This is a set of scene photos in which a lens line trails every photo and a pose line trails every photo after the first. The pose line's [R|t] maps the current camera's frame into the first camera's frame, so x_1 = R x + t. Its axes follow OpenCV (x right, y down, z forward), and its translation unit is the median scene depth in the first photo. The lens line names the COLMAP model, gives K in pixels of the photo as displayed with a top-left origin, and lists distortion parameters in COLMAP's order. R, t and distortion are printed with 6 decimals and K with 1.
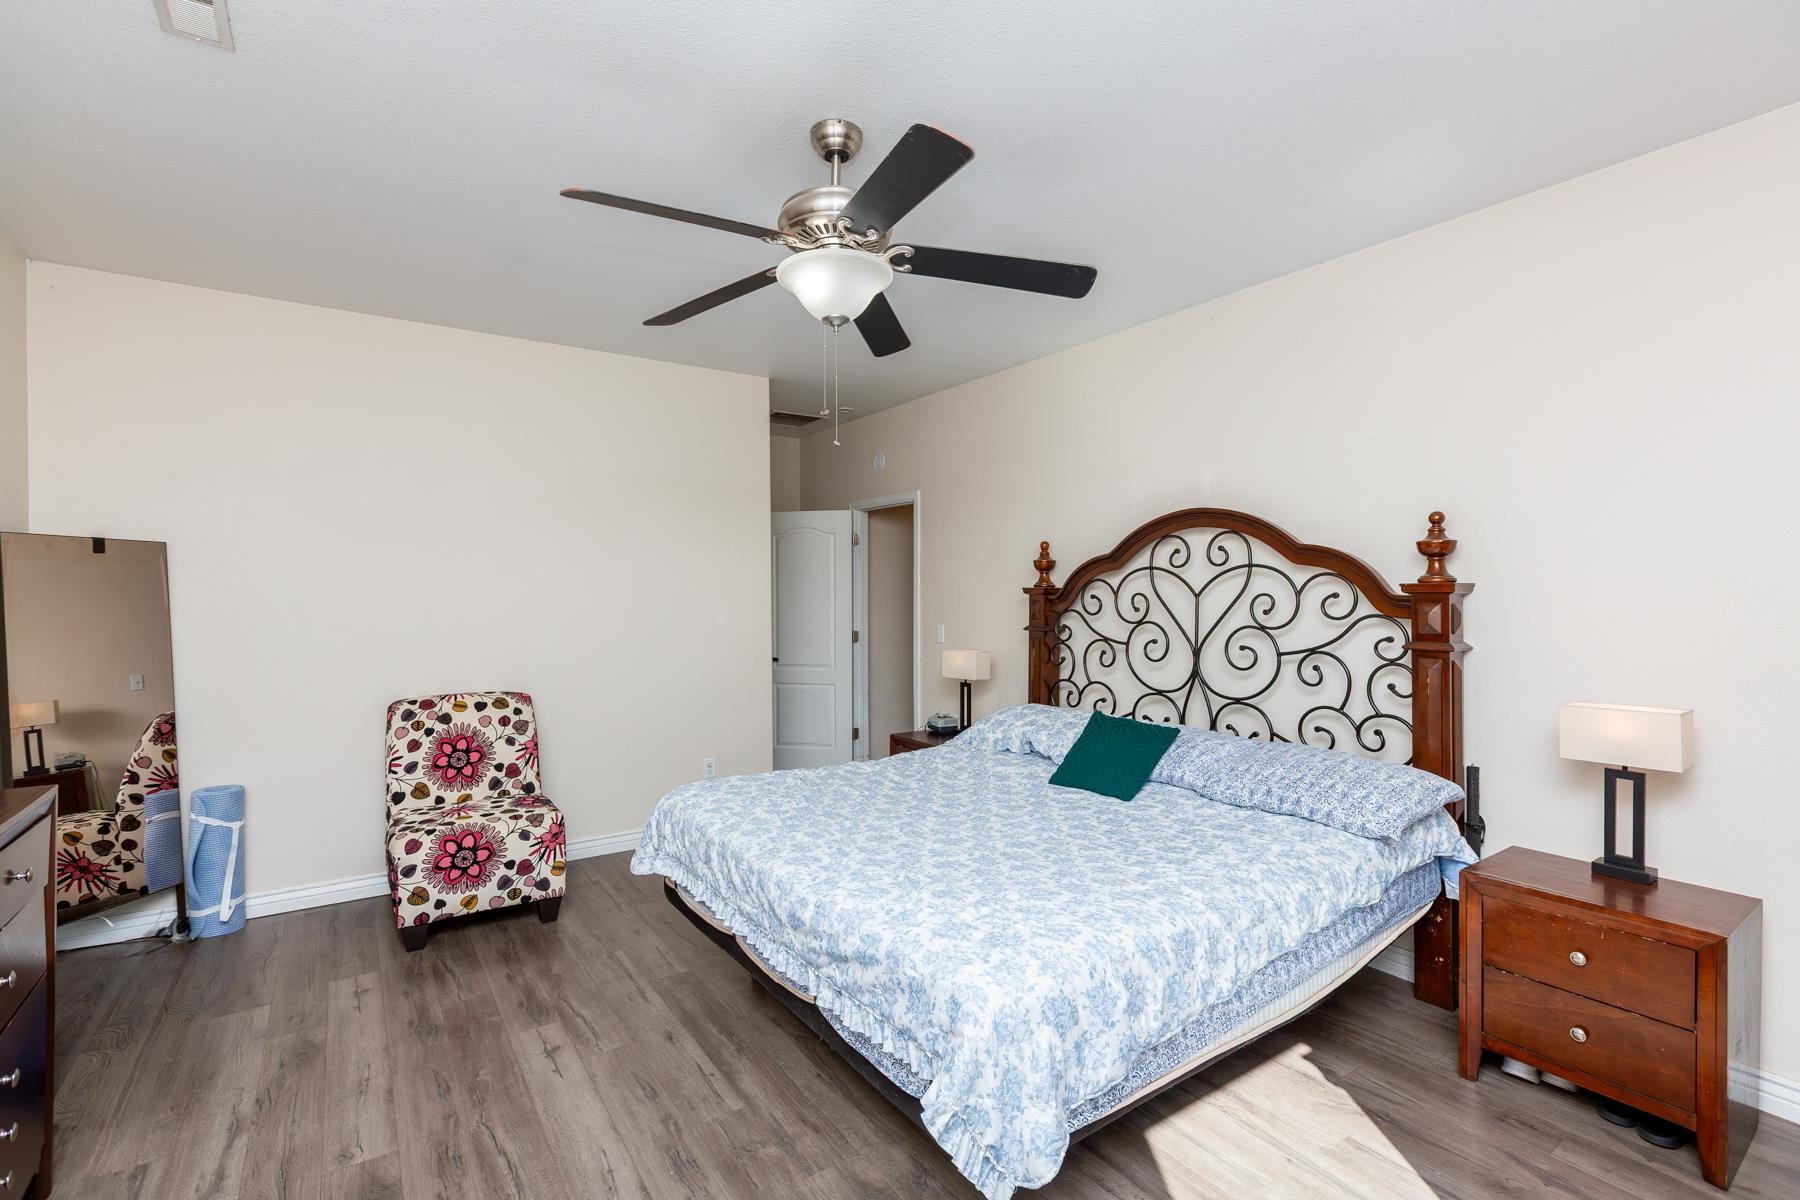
lens RADIAL K [[808.6, 0, 901.4], [0, 808.6, 597.5], [0, 0, 1]] dist [0.001625, -0.001344]
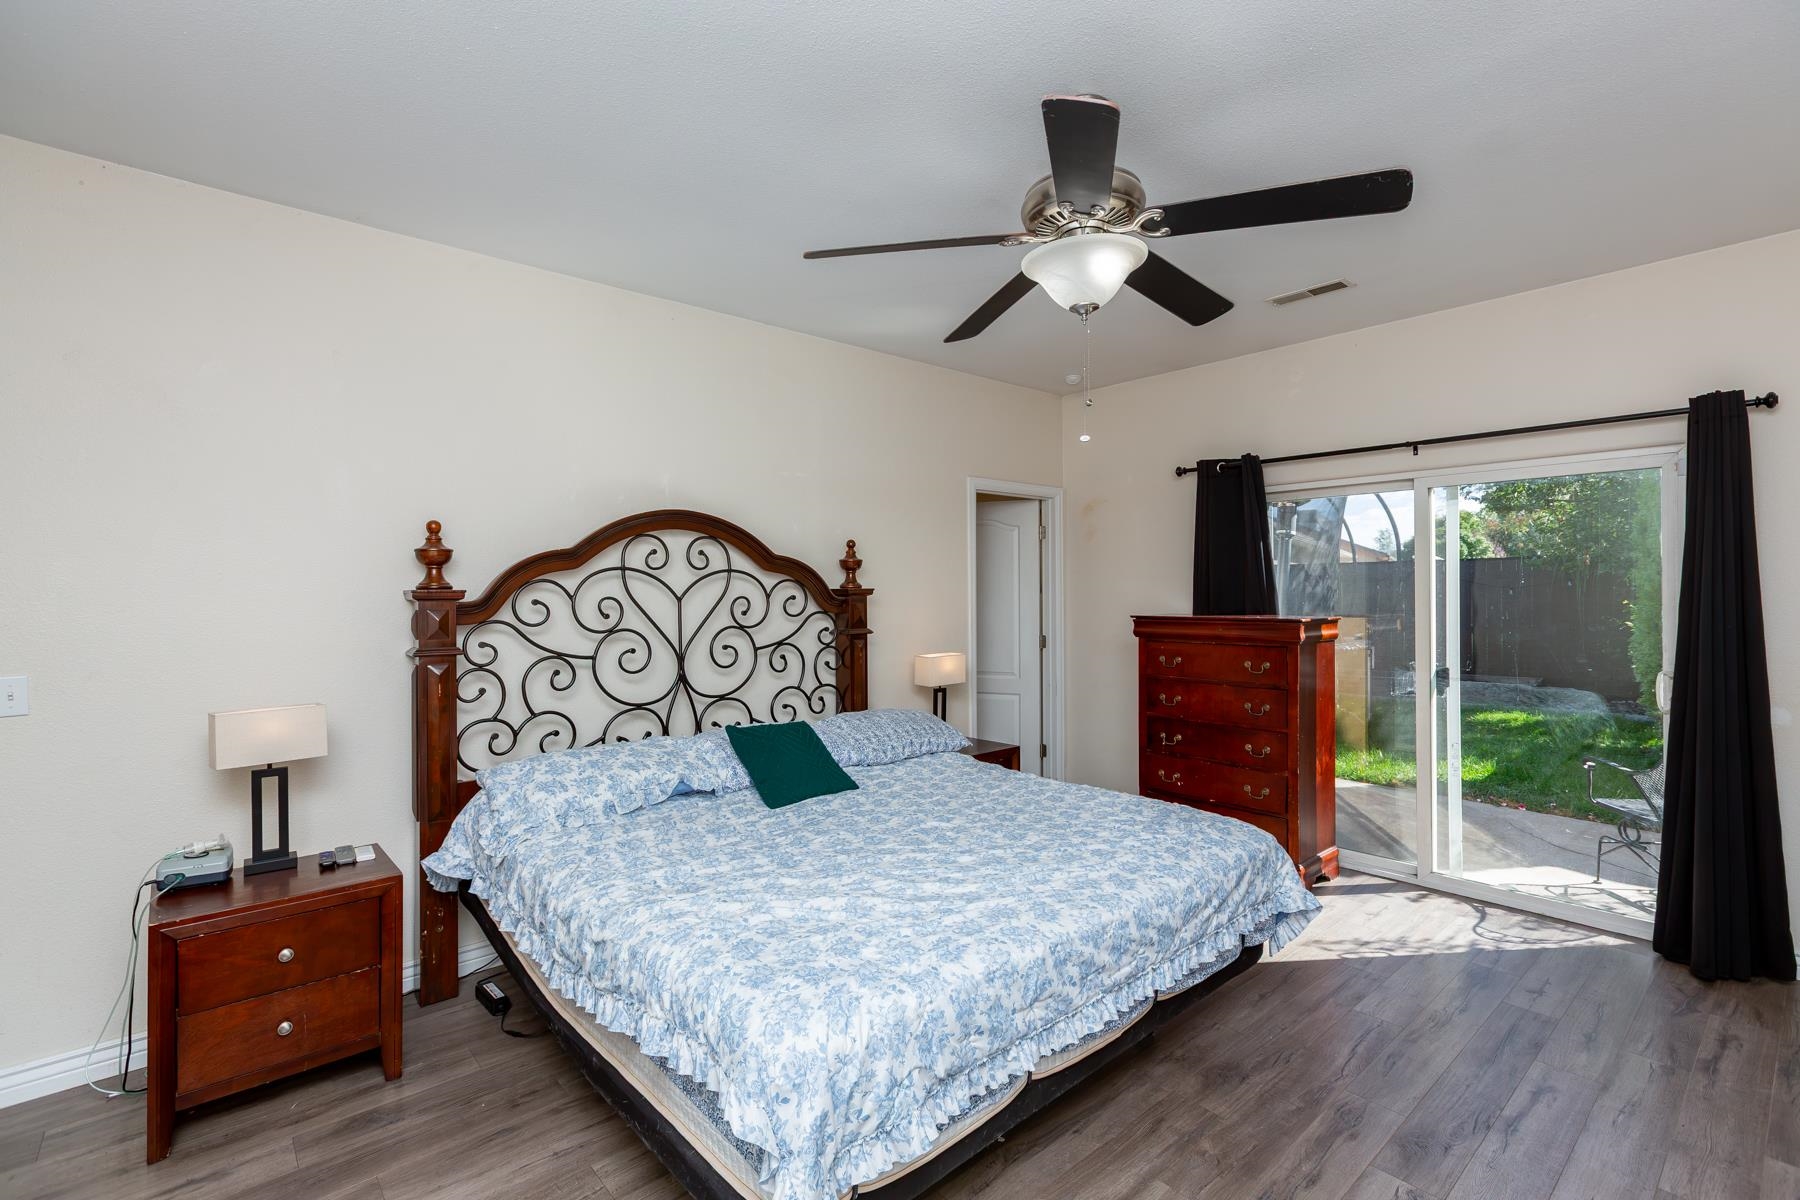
lens RADIAL K [[775.9, 0, 900.0], [0, 775.9, 600.0], [0, 0, 1]] dist [-0.001082, -0.000271]
pose [[-0.083825, -0.004231, 0.996471, -0.609723], [0.014796, 0.999875, 0.005490, -0.002409], [-0.996371, 0.015204, -0.083752, 0.834416]]
